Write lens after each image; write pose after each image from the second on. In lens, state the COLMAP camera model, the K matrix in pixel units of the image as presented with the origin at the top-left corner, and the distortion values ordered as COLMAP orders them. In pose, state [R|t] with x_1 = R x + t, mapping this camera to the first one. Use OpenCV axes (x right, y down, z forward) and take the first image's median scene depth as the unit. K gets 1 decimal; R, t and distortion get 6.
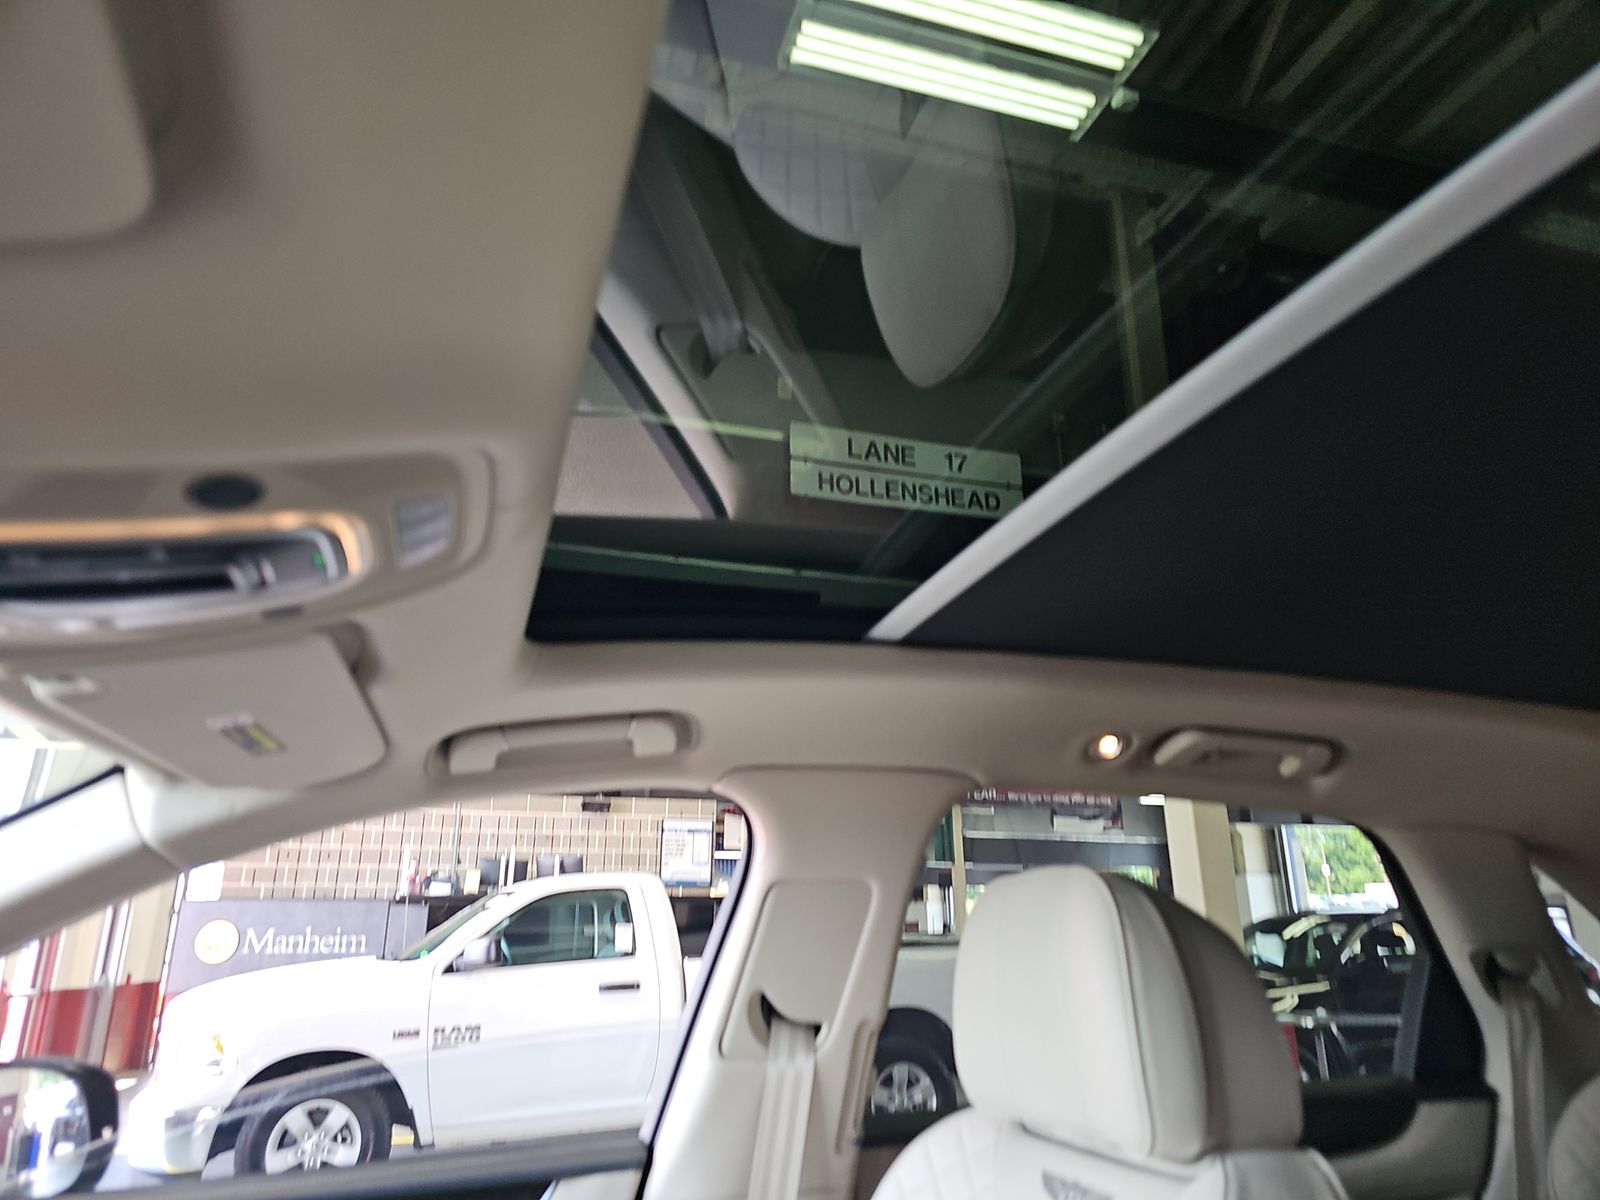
lens RADIAL K [[1047.4, 0, 804.6], [0, 1047.4, 614.5], [0, 0, 1]] dist [0.032844, 0.001124]
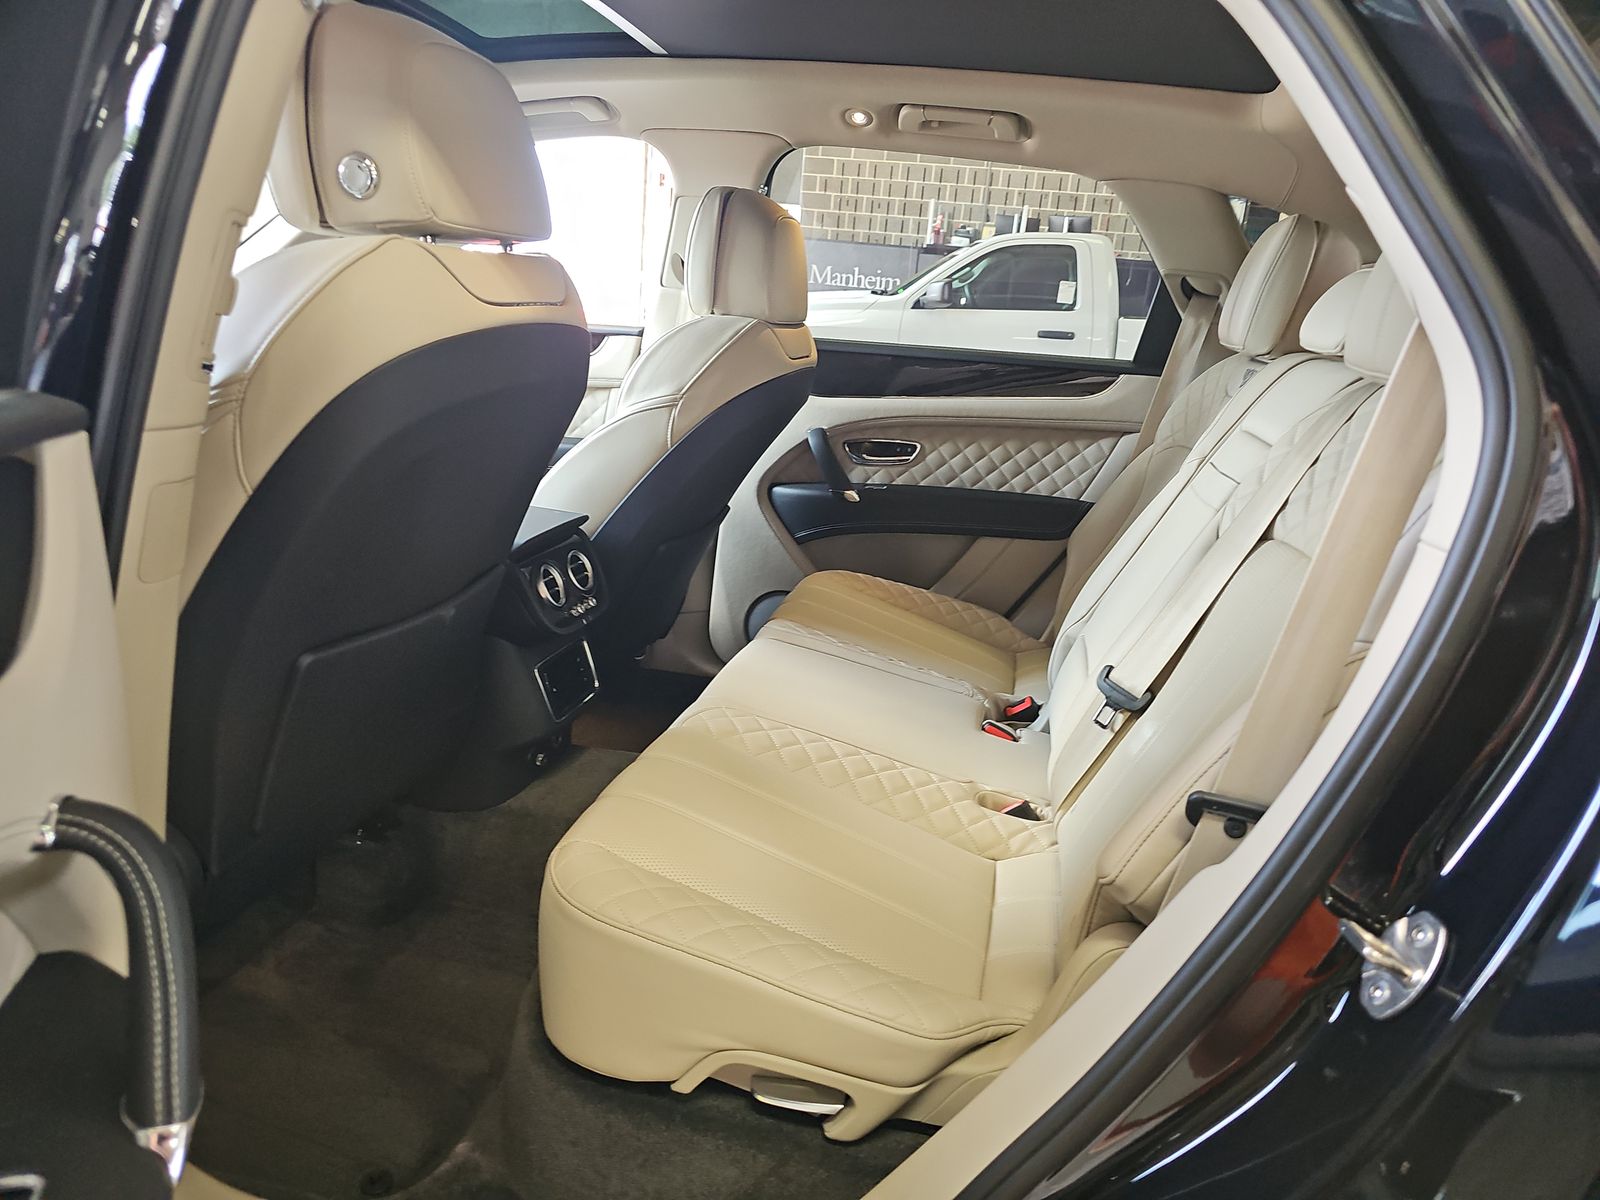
lens RADIAL K [[1063.3, 0, 800.0], [0, 1063.3, 600.0], [0, 0, 1]] dist [-0.003053, -0.002270]
pose [[0.854610, 0.222314, -0.469274, 0.136630], [0.064656, 0.851128, 0.520961, -0.011374], [0.515229, -0.475560, 0.713009, -0.064092]]
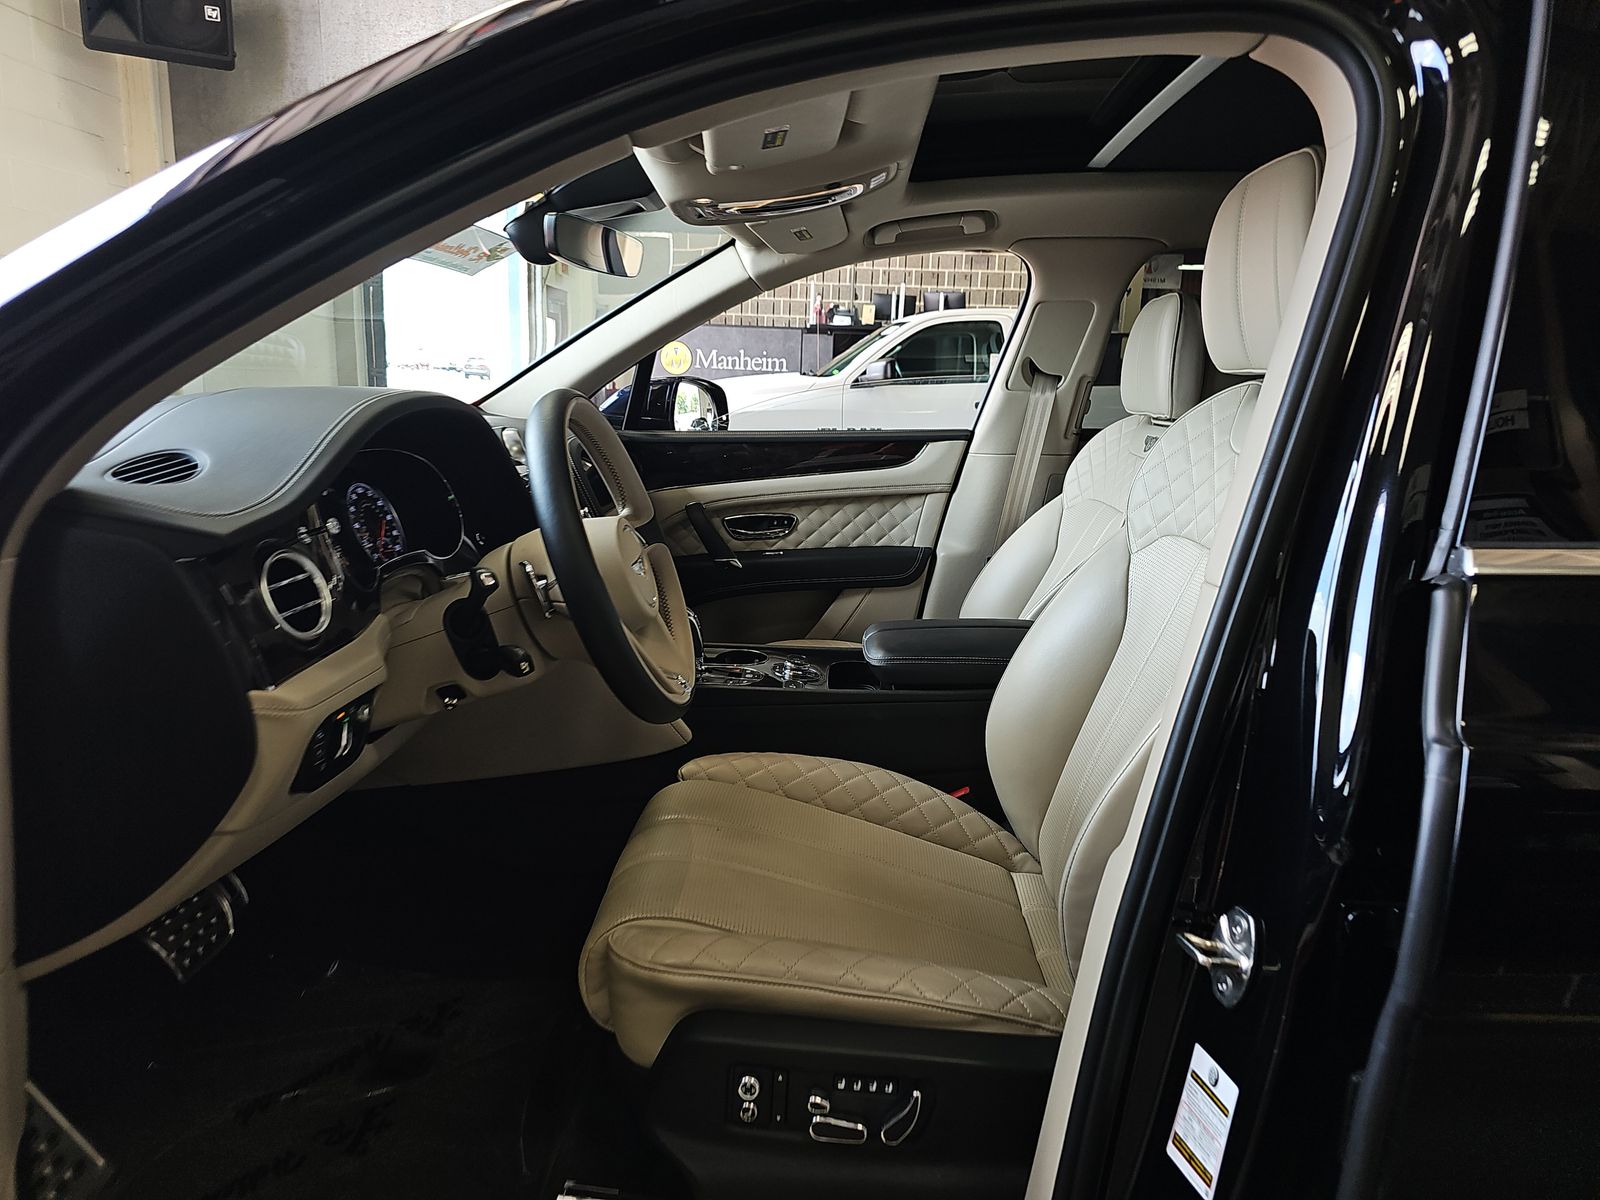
lens RADIAL K [[1047.4, 0, 804.6], [0, 1047.4, 614.5], [0, 0, 1]] dist [0.032844, 0.001124]
pose [[0.938327, 0.113006, -0.326761, 0.029559], [0.064656, 0.871056, 0.486910, -0.023452], [0.339651, -0.478008, 0.810028, -0.108376]]
